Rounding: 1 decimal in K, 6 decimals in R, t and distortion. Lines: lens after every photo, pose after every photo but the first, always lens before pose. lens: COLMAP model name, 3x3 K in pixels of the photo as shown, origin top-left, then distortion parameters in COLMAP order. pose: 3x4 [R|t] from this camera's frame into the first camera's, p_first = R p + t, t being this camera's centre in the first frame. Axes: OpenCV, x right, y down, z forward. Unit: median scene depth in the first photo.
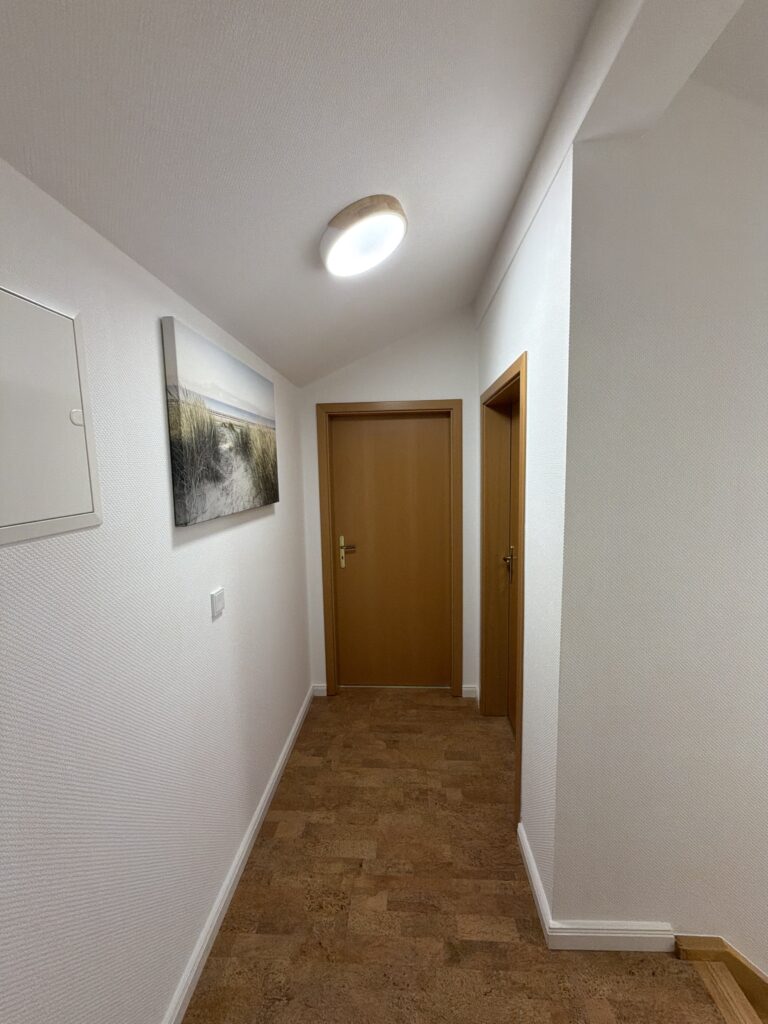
lens RADIAL K [[407.6, 0, 384.7], [0, 407.6, 510.8], [0, 0, 1]] dist [-0.001669, 0.000242]
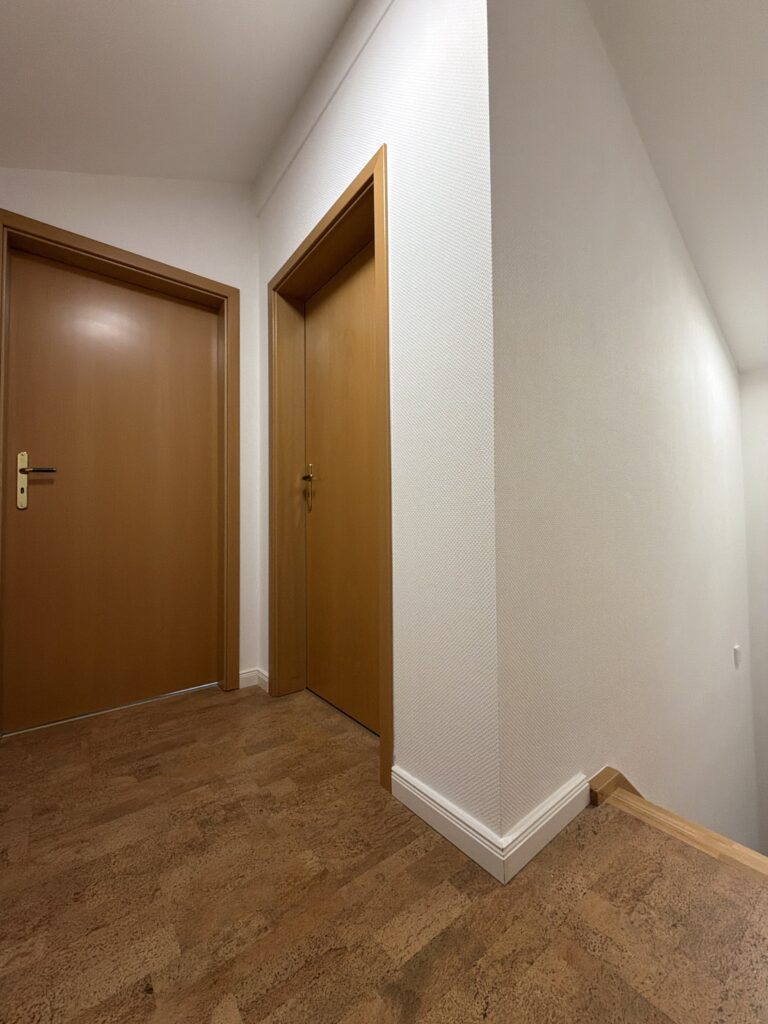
lens RADIAL K [[407.6, 0, 386.9], [0, 407.6, 513.7], [0, 0, 1]] dist [-0.001669, 0.000242]
pose [[0.749961, 0.030029, 0.660800, -0.140589], [0.059867, 0.991788, -0.113015, 0.354014], [-0.658767, 0.124317, 0.742005, 0.367409]]
